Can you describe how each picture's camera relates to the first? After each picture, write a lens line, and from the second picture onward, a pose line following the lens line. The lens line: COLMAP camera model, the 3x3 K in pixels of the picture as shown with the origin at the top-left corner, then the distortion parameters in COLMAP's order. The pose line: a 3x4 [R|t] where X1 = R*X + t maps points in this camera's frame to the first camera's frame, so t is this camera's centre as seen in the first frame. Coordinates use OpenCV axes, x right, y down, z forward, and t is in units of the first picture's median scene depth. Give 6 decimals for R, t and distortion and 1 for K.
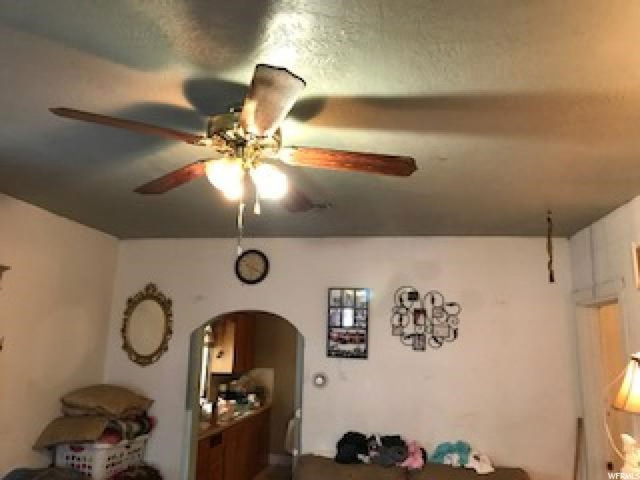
lens RADIAL K [[517.2, 0, 321.0], [0, 517.2, 239.9], [0, 0, 1]] dist [0.081384, 0.001085]
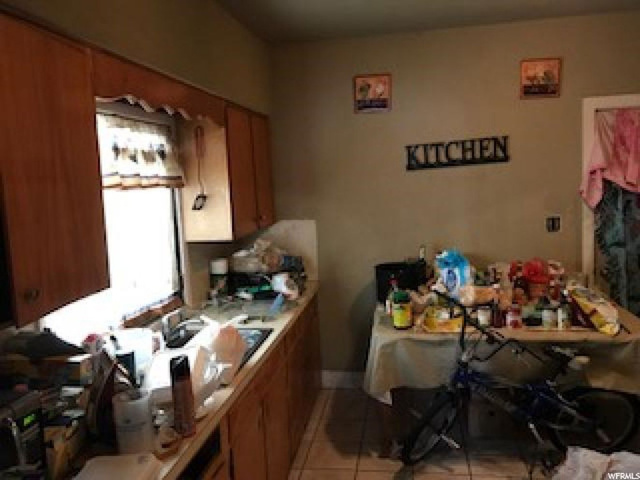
lens RADIAL K [[517.2, 0, 320.2], [0, 517.2, 240.7], [0, 0, 1]] dist [0.081384, 0.001085]
pose [[0.996247, -0.086495, 0.003101, -0.094209], [0.081035, 0.944748, 0.317624, 0.115803], [-0.030403, -0.316181, 0.948212, 0.549997]]
